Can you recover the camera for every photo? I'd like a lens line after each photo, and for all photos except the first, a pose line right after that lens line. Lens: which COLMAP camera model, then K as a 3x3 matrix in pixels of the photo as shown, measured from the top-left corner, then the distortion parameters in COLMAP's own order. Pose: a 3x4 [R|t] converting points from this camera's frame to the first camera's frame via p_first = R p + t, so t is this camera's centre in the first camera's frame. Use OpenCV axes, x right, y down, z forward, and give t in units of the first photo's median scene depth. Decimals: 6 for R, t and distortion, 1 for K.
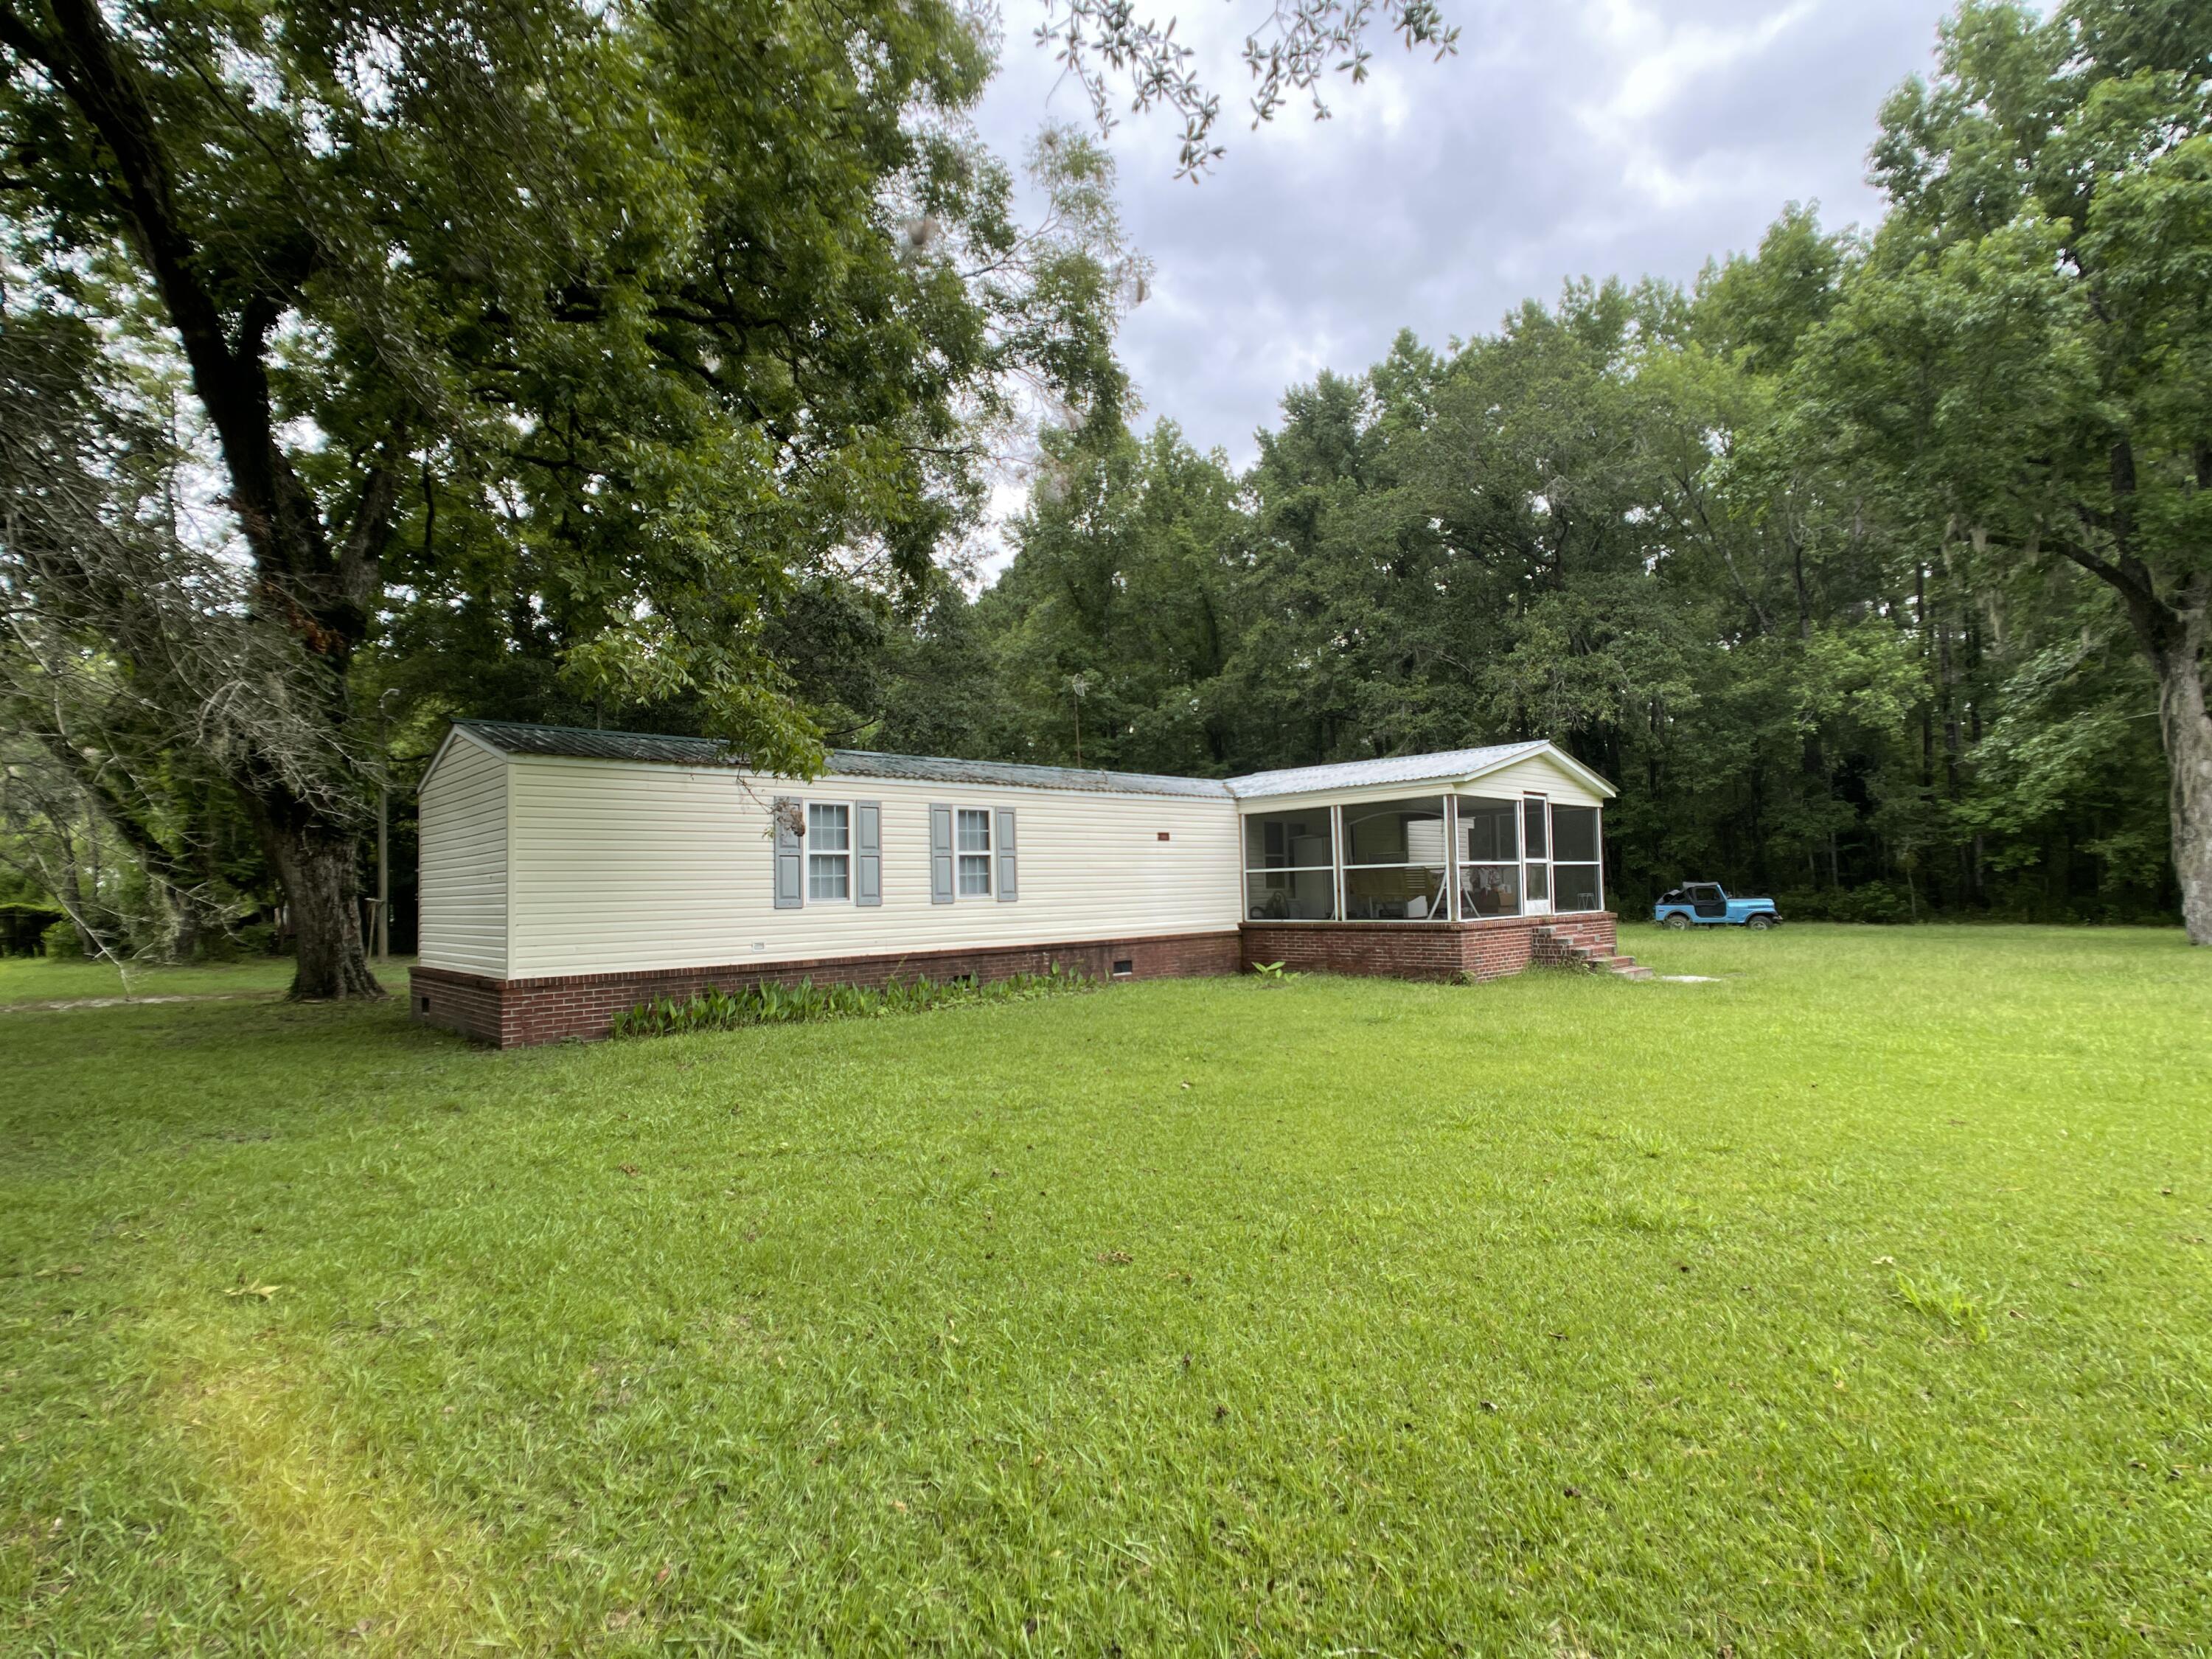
lens RADIAL K [[1099.9, 0, 1106.0], [0, 1099.9, 835.4], [0, 0, 1]] dist [-0.019909, 0.009824]
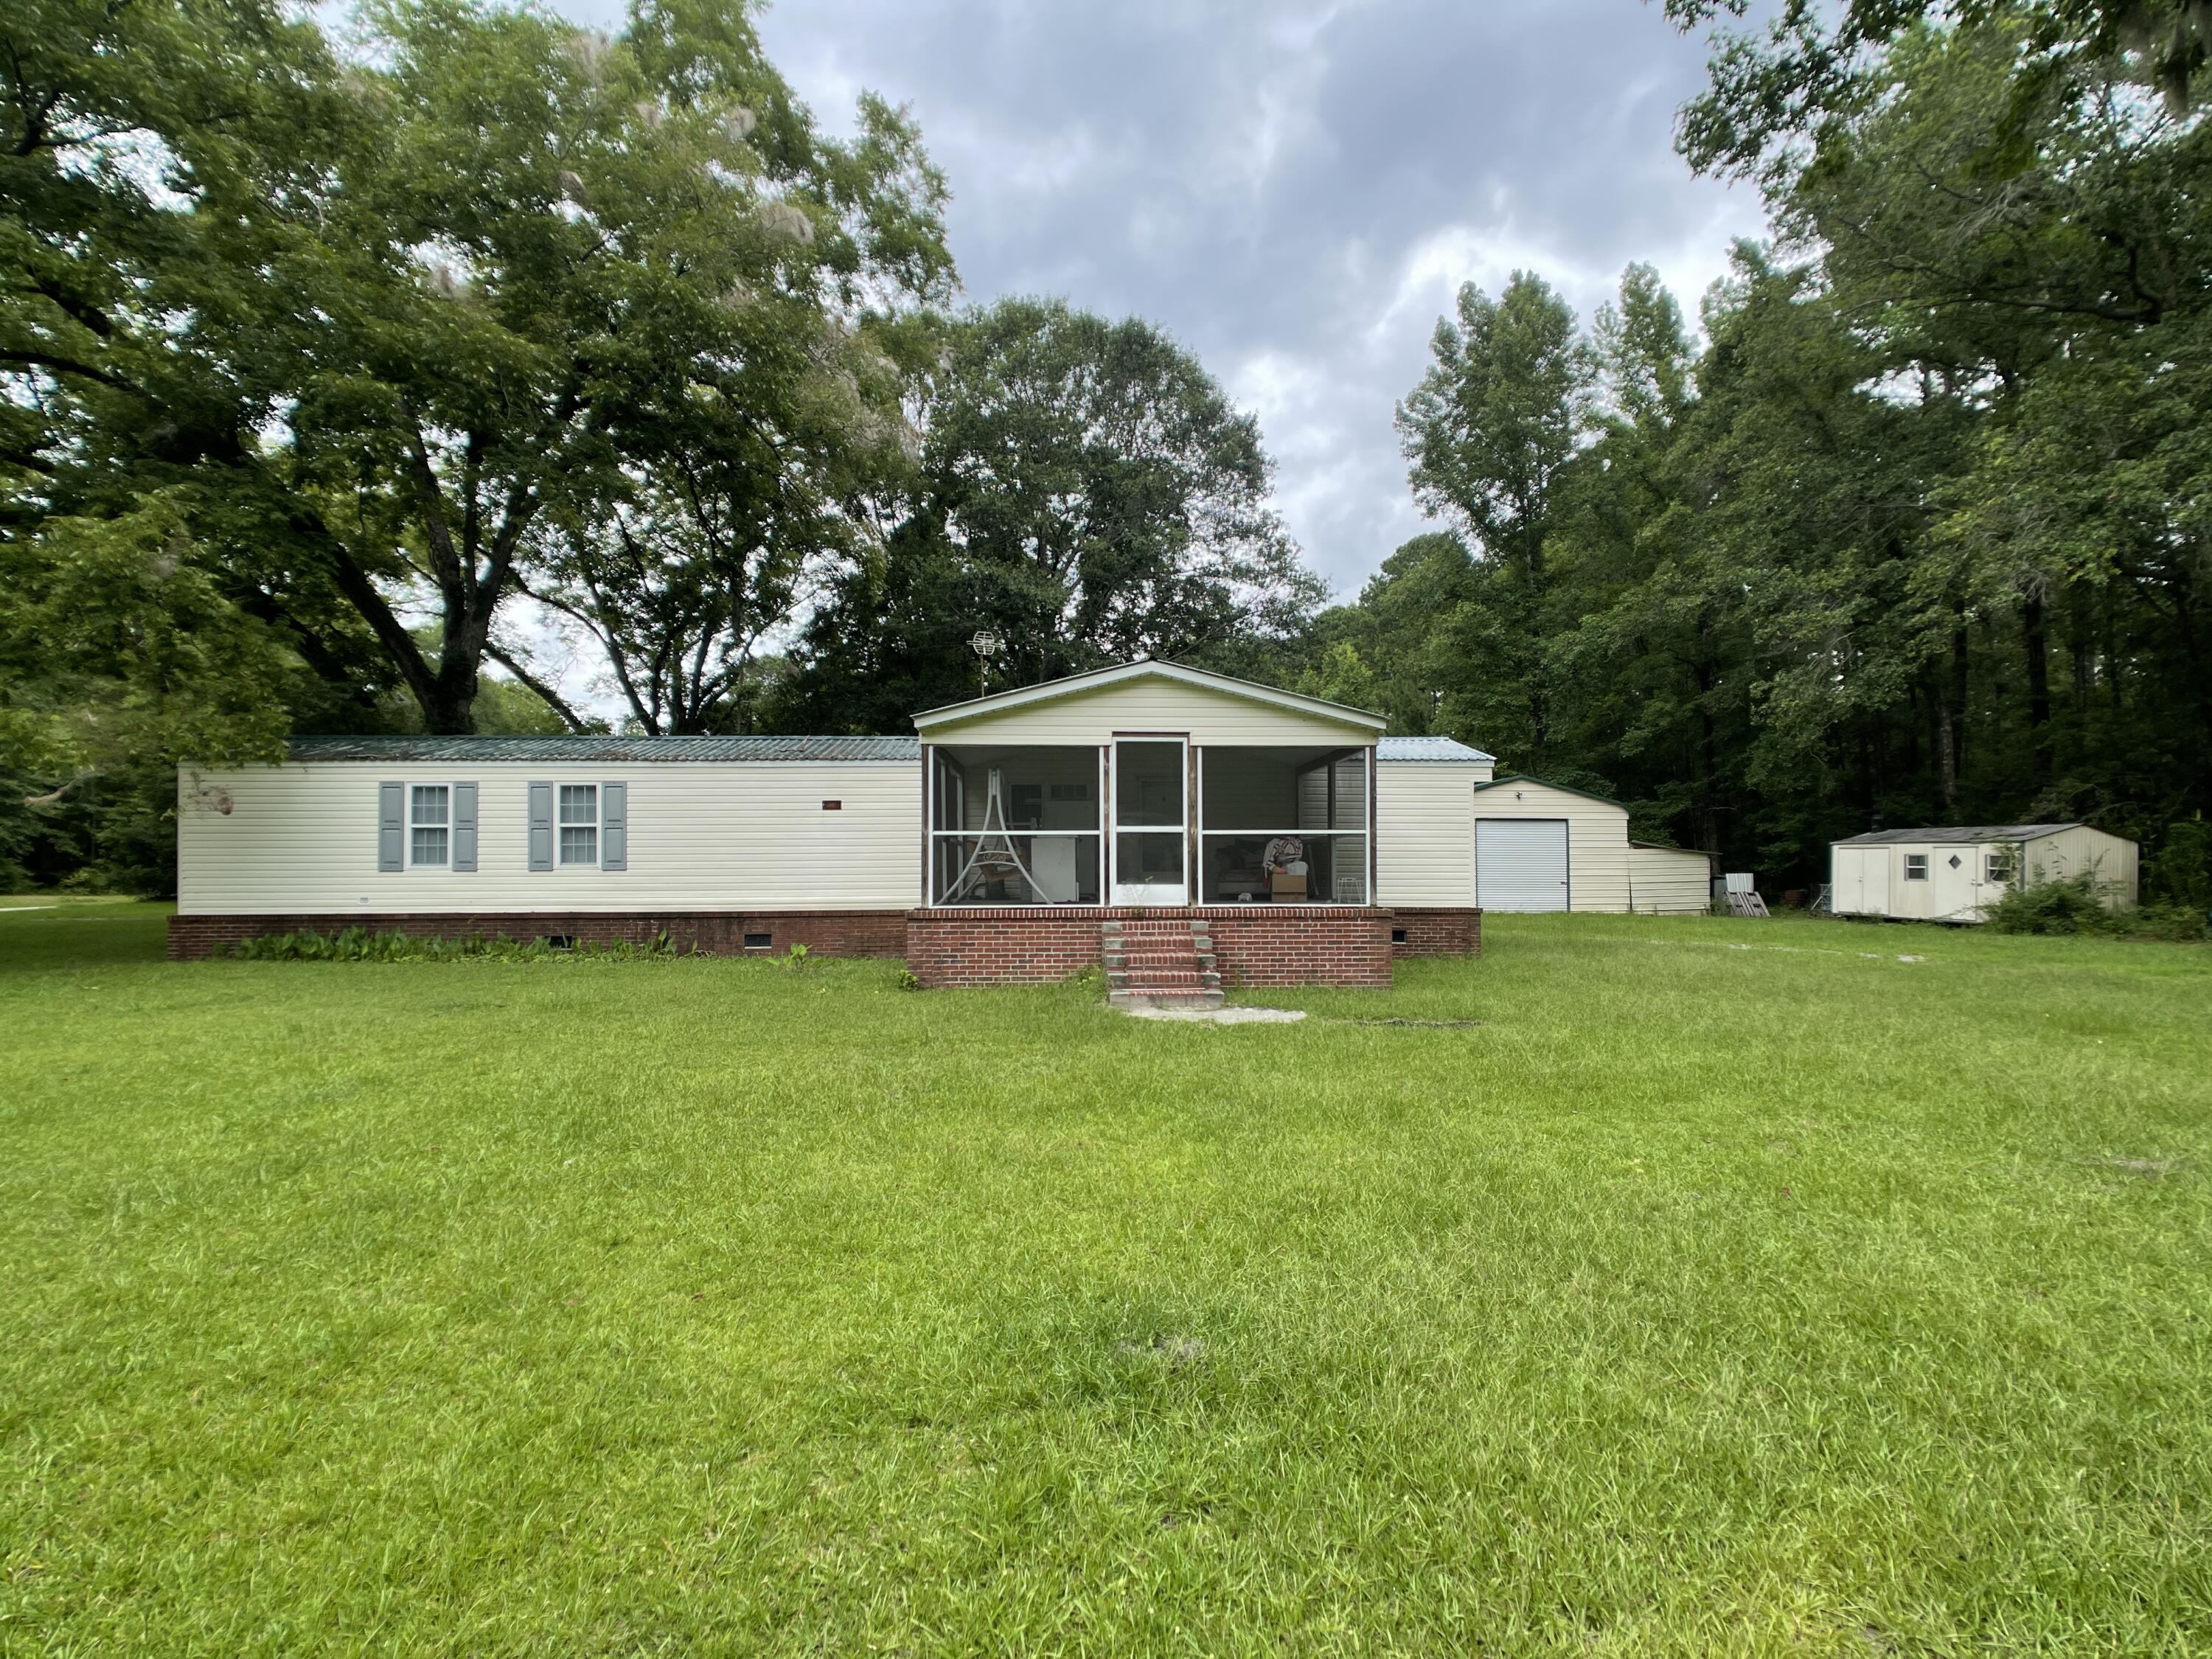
lens RADIAL K [[1099.9, 0, 1104.3], [0, 1099.9, 844.5], [0, 0, 1]] dist [-0.019909, 0.009824]
pose [[0.751417, 0.002219, -0.659823, 0.959920], [0.019310, 0.999492, 0.025353, 0.017098], [0.659545, -0.031792, 0.750993, 0.514121]]
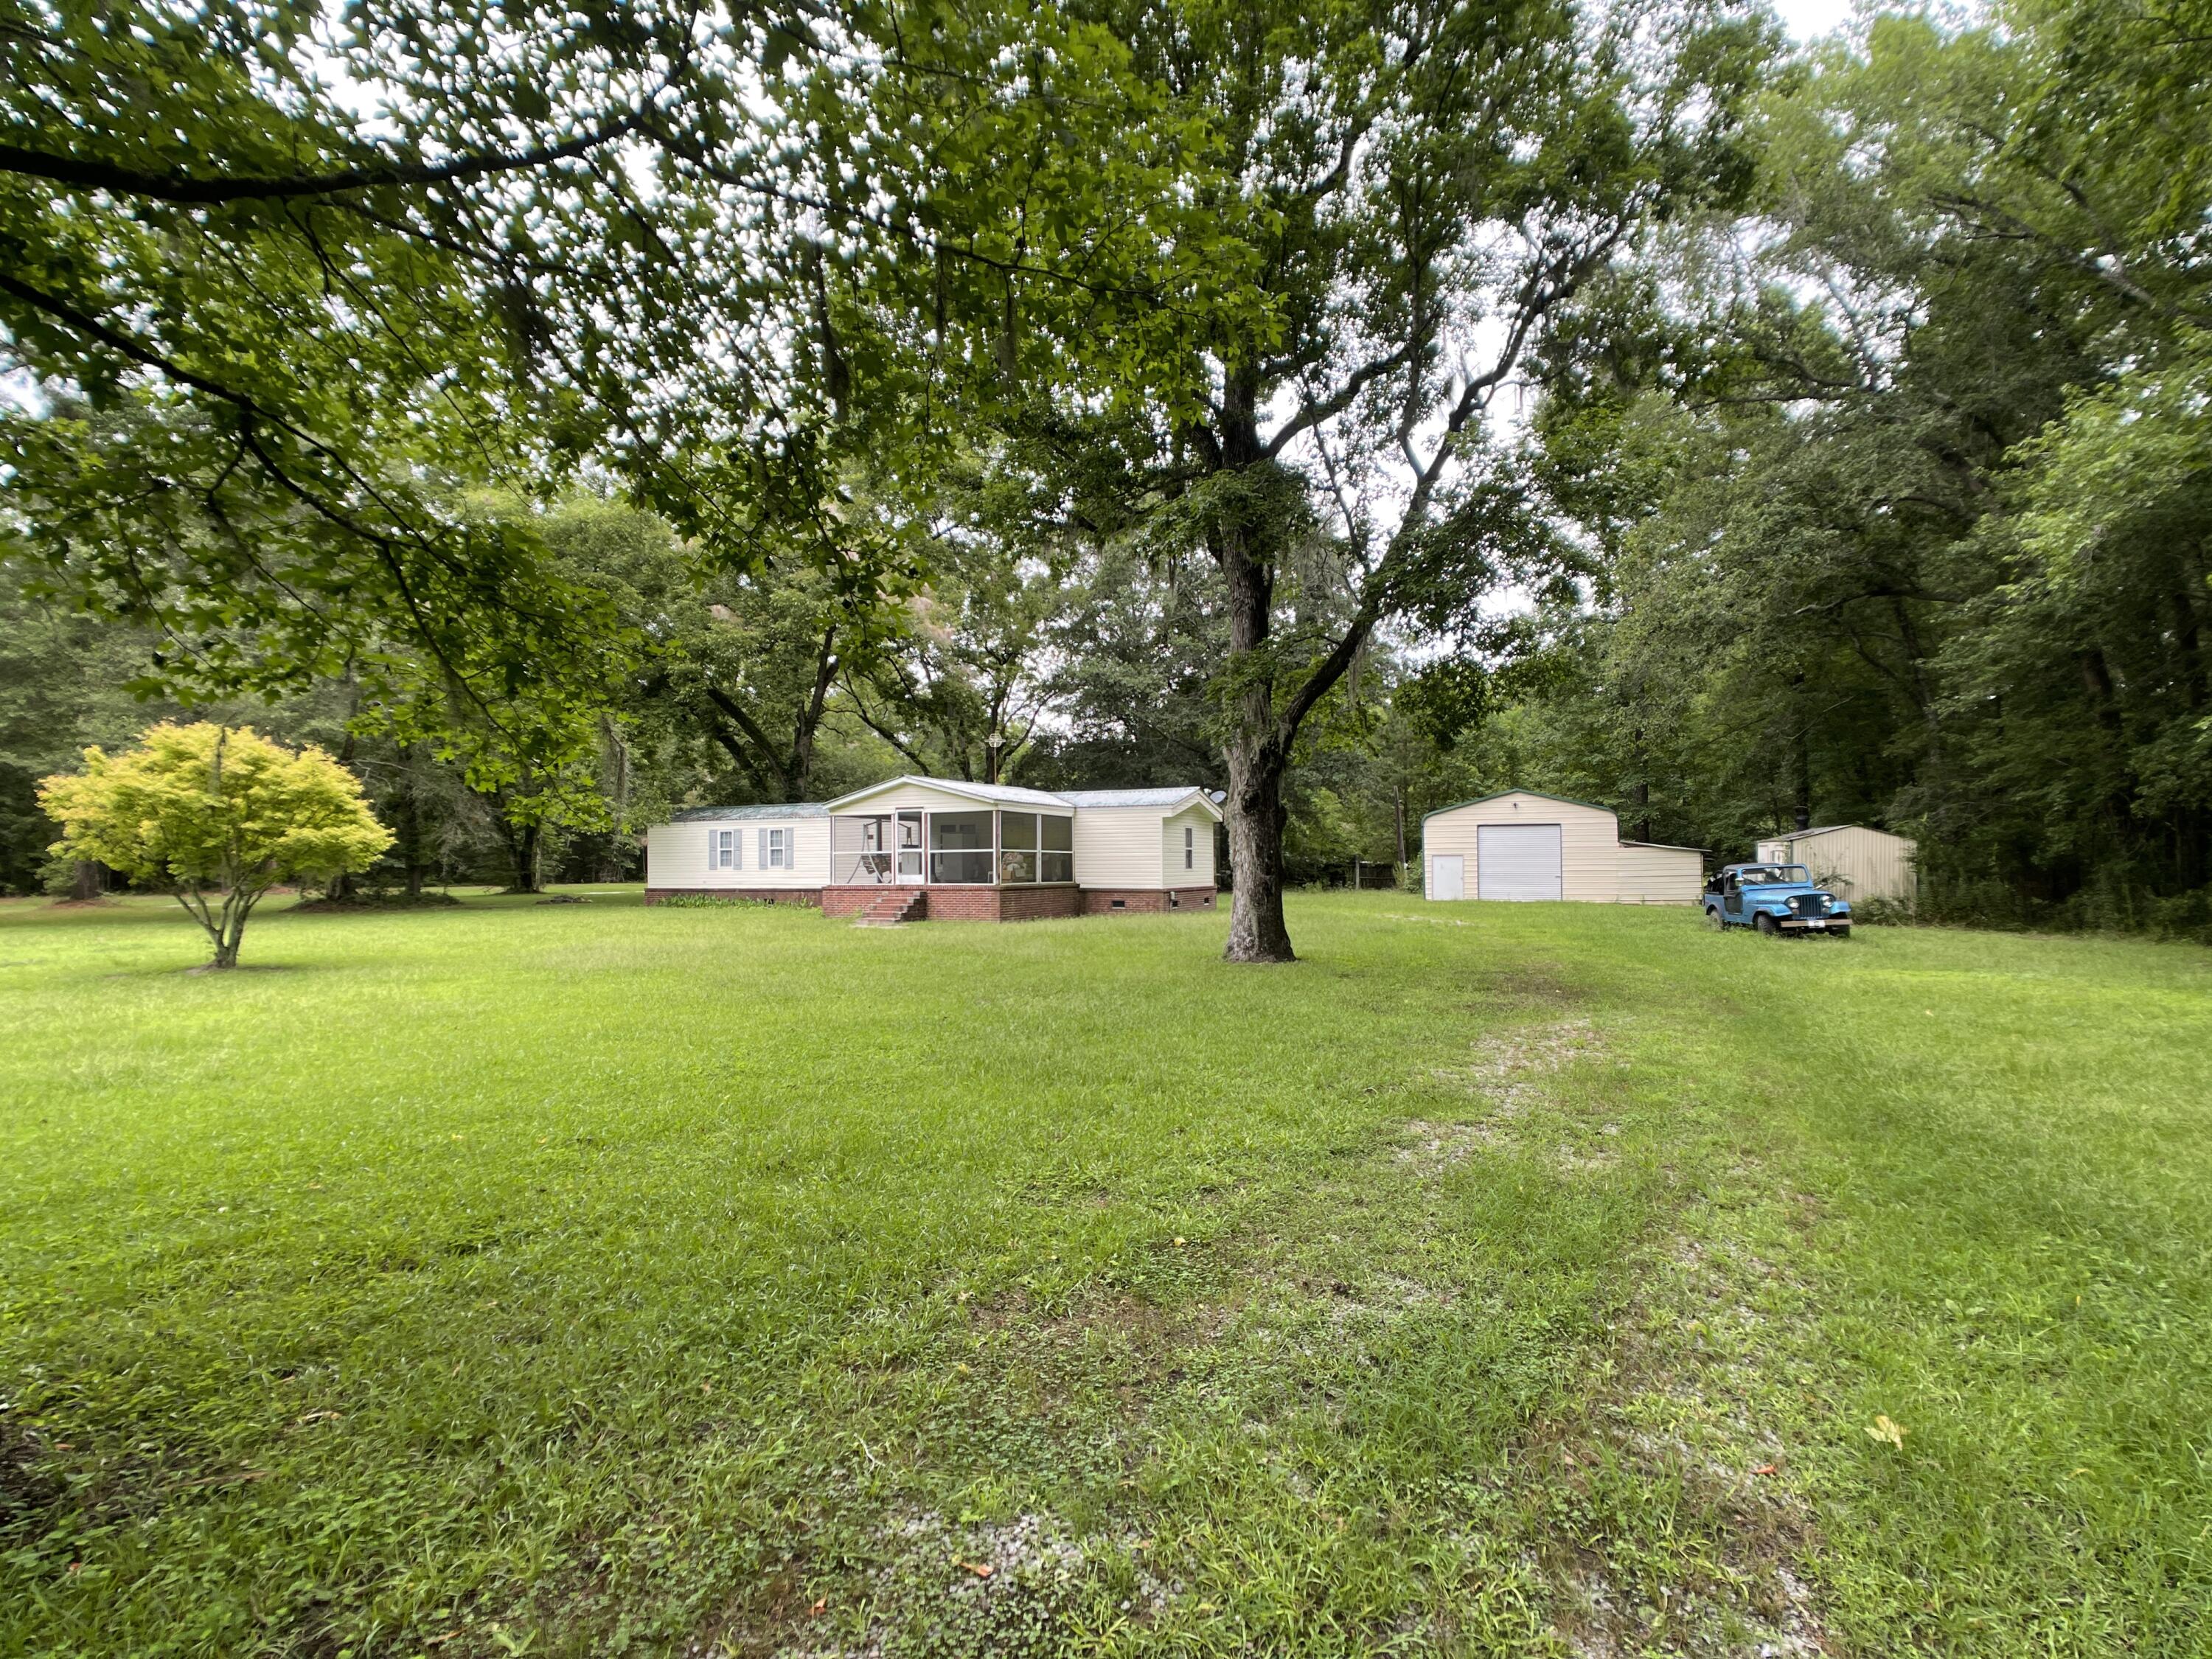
lens RADIAL K [[1099.9, 0, 1097.1], [0, 1099.9, 821.7], [0, 0, 1]] dist [-0.019909, 0.009824]
pose [[0.339611, -0.021392, -0.940323, 2.307424], [0.043706, 0.999020, -0.006943, 0.004766], [0.939550, -0.038740, 0.340213, 0.822344]]
